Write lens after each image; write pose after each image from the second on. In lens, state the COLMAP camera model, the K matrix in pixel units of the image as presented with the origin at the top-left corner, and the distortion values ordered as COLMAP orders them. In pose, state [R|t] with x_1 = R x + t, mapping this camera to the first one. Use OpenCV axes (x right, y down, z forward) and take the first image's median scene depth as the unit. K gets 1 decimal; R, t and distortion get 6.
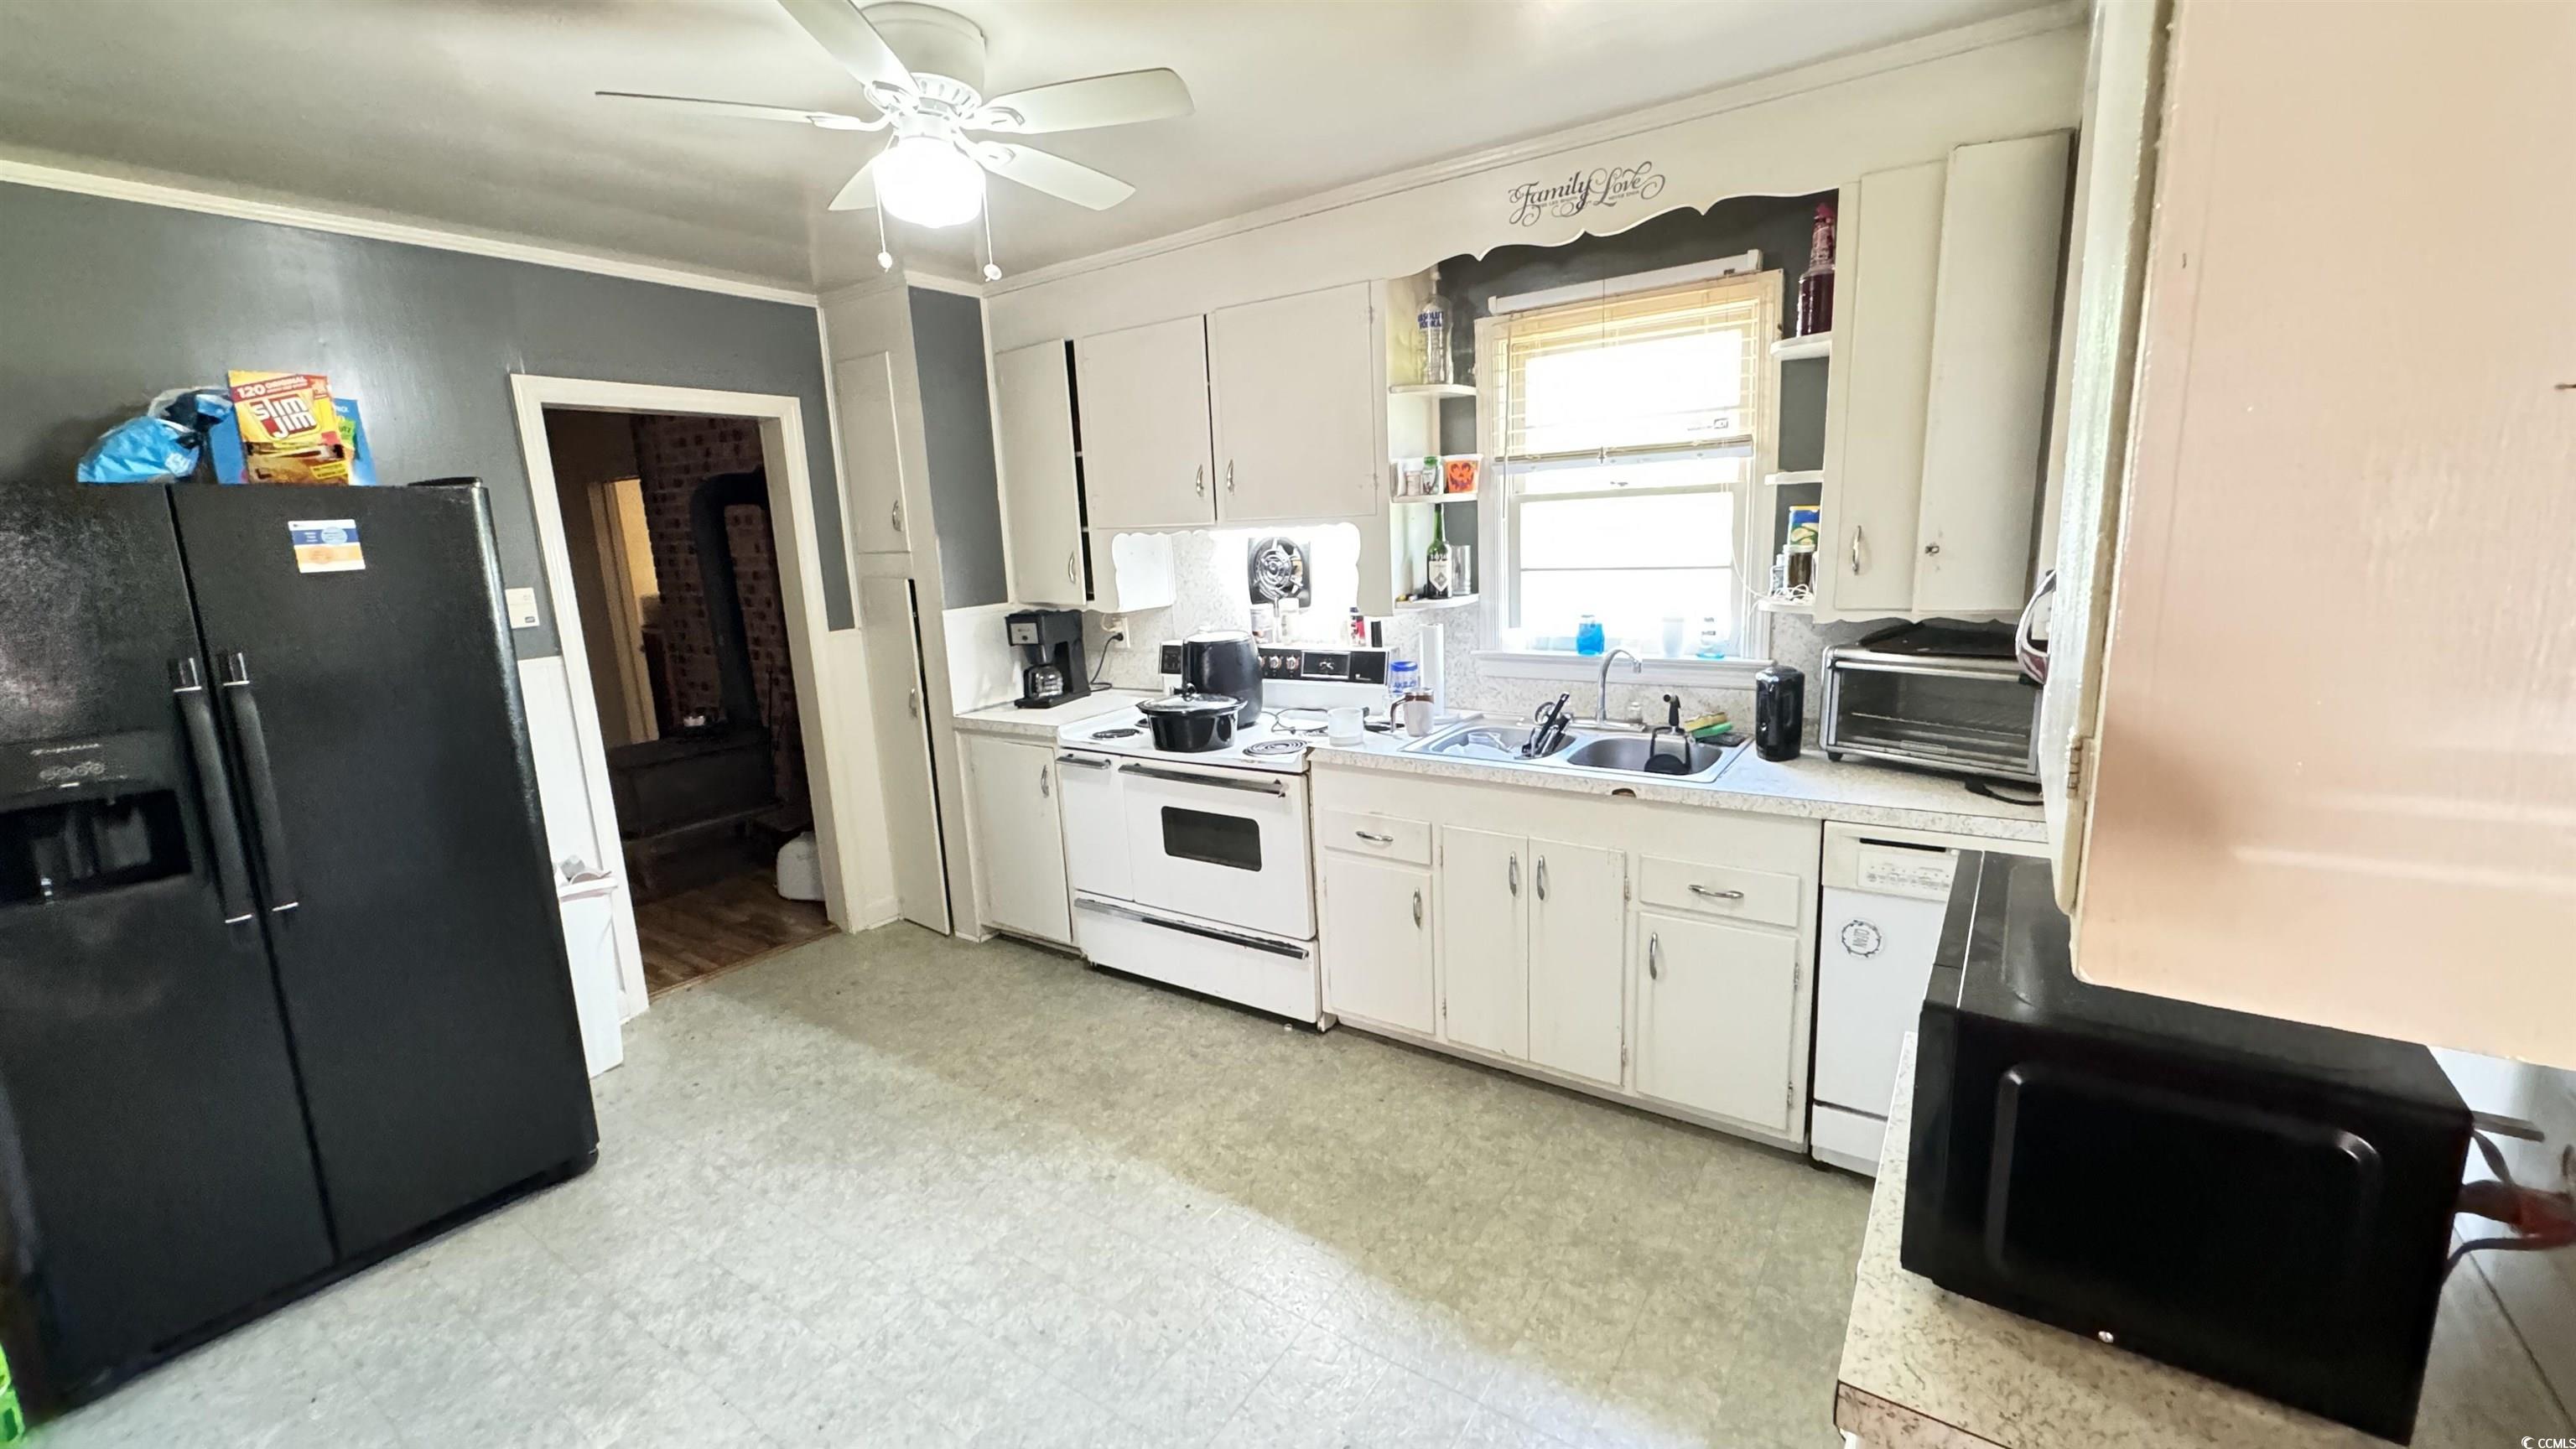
lens RADIAL K [[1029.6, 0, 1288.9], [0, 1029.6, 725.3], [0, 0, 1]] dist [-0.001076, -0.000044]
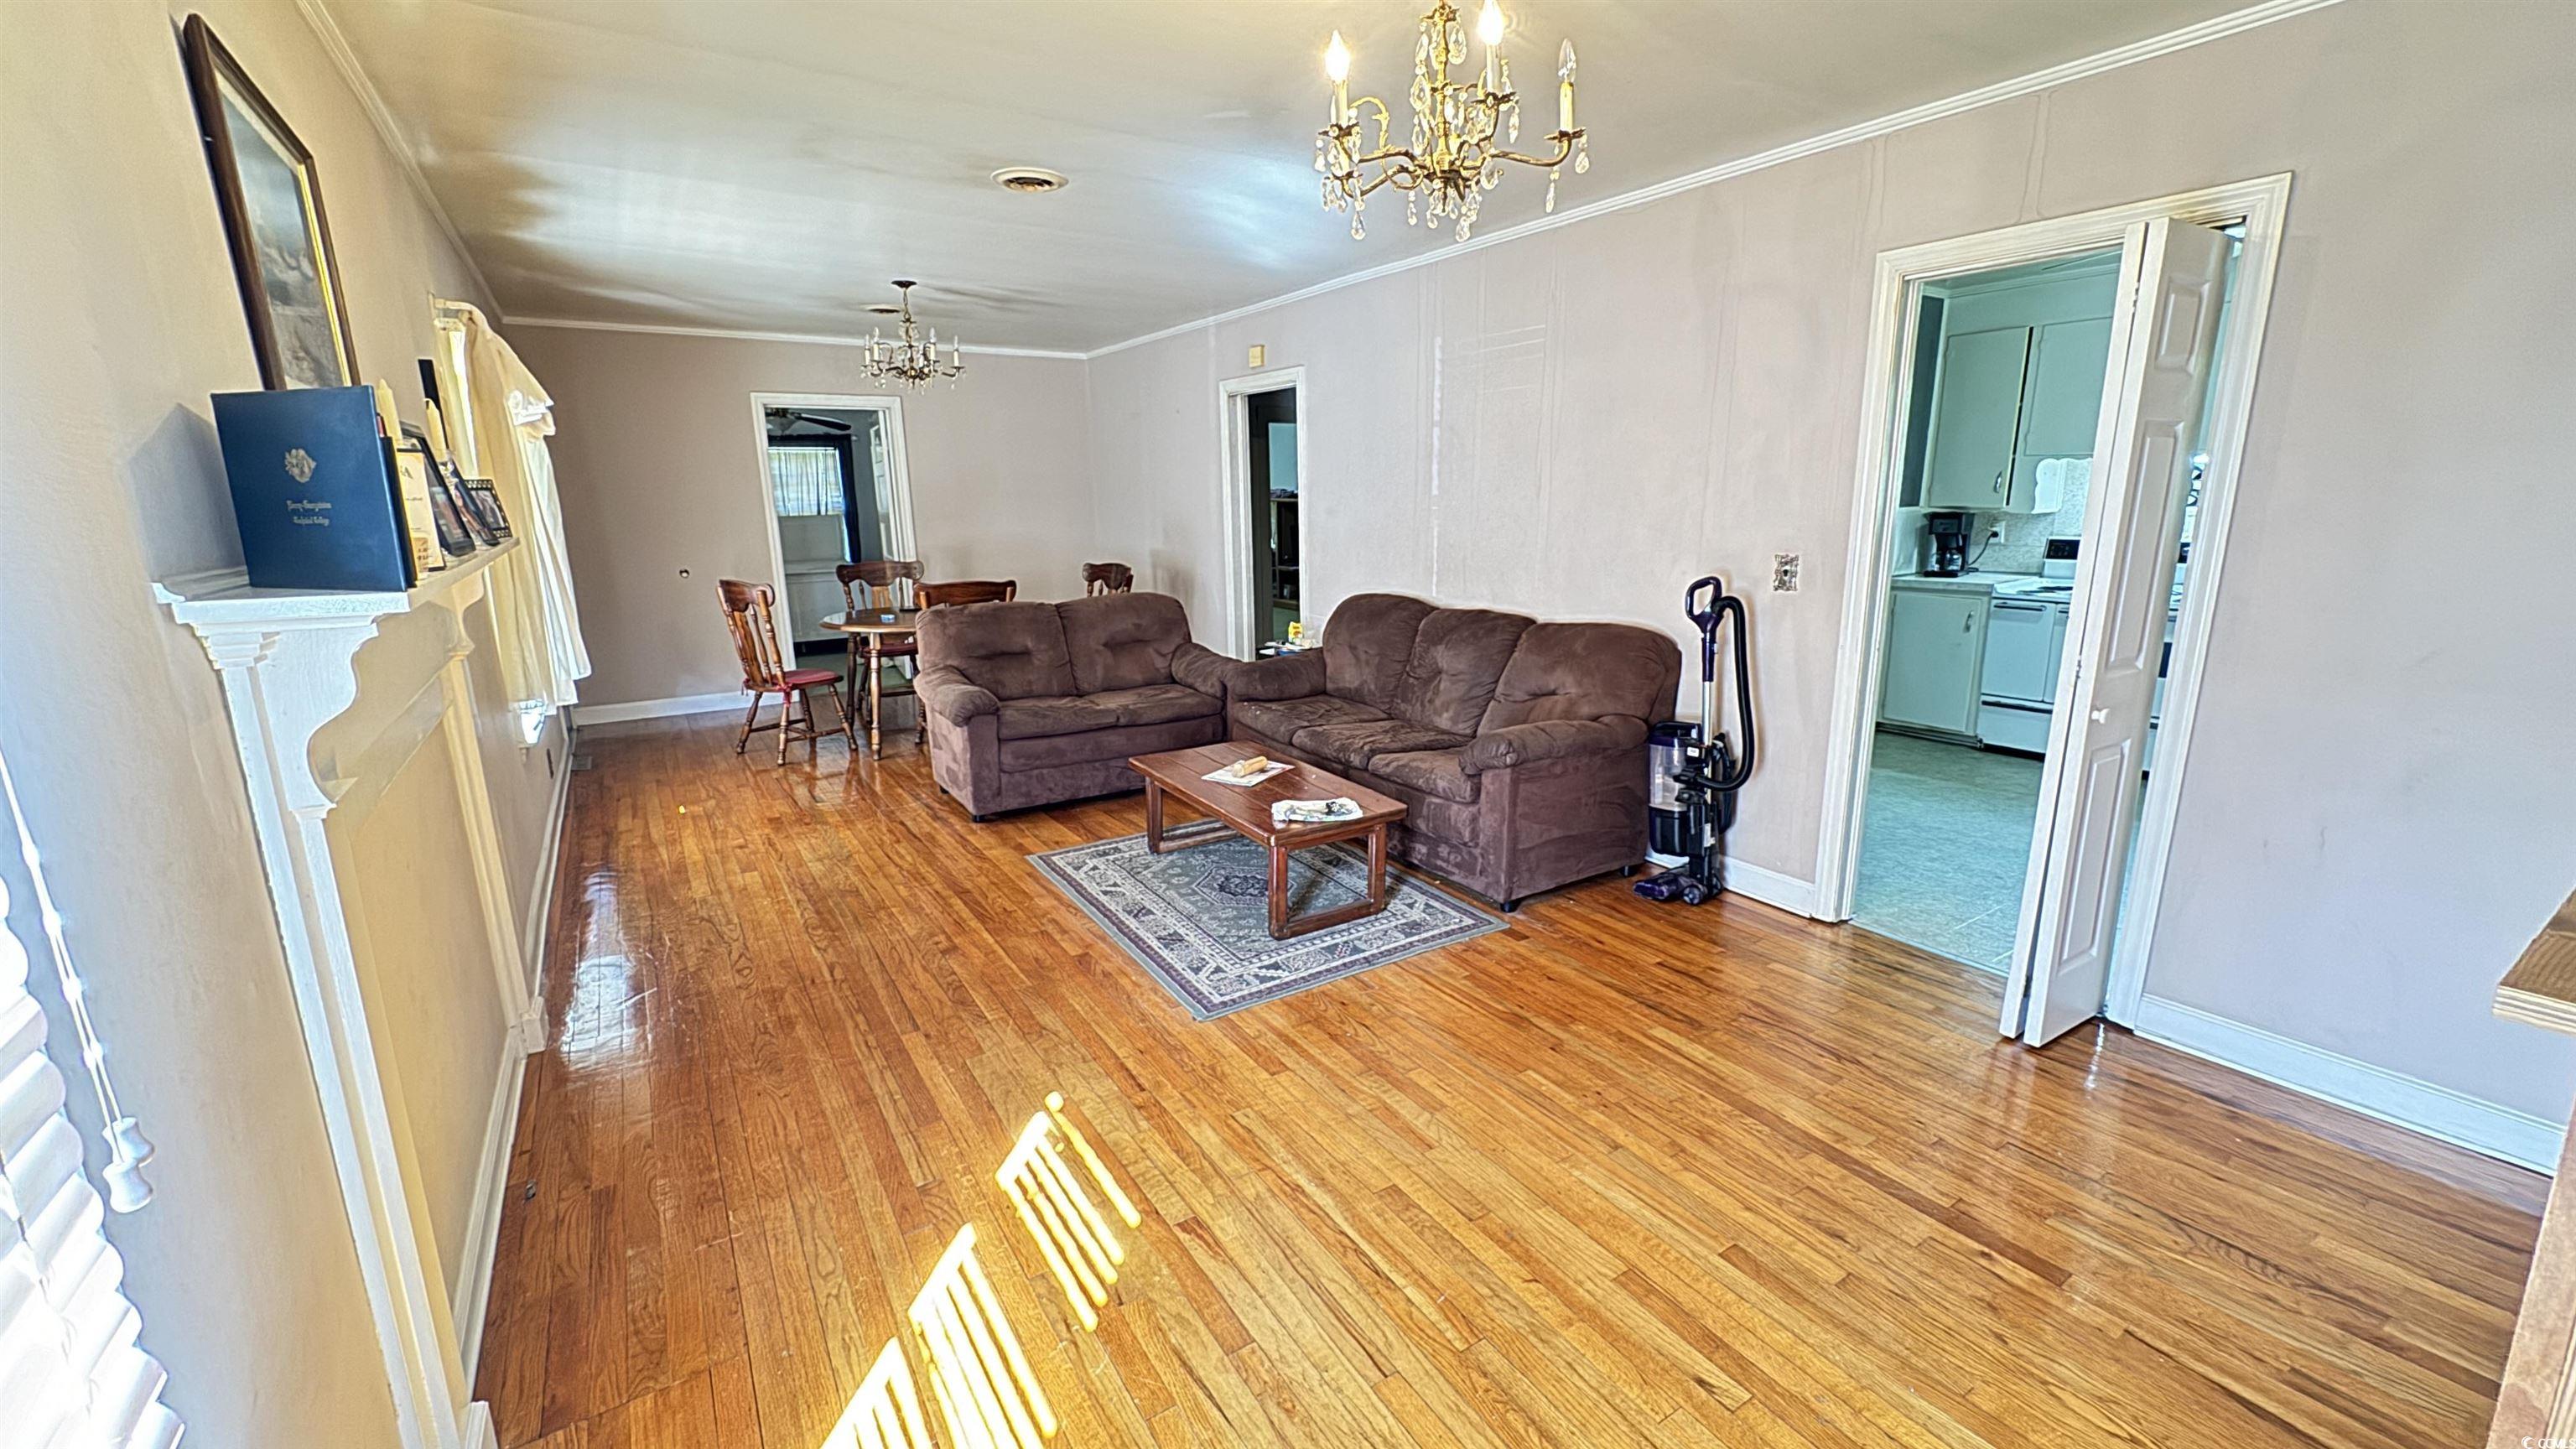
lens RADIAL K [[1029.6, 0, 1293.2], [0, 1029.6, 722.0], [0, 0, 1]] dist [-0.001076, -0.000044]
pose [[0.928832, 0.110525, -0.353630, -0.566079], [-0.097958, 0.993762, 0.053302, 0.201376], [0.357316, -0.014868, 0.933865, -0.708191]]
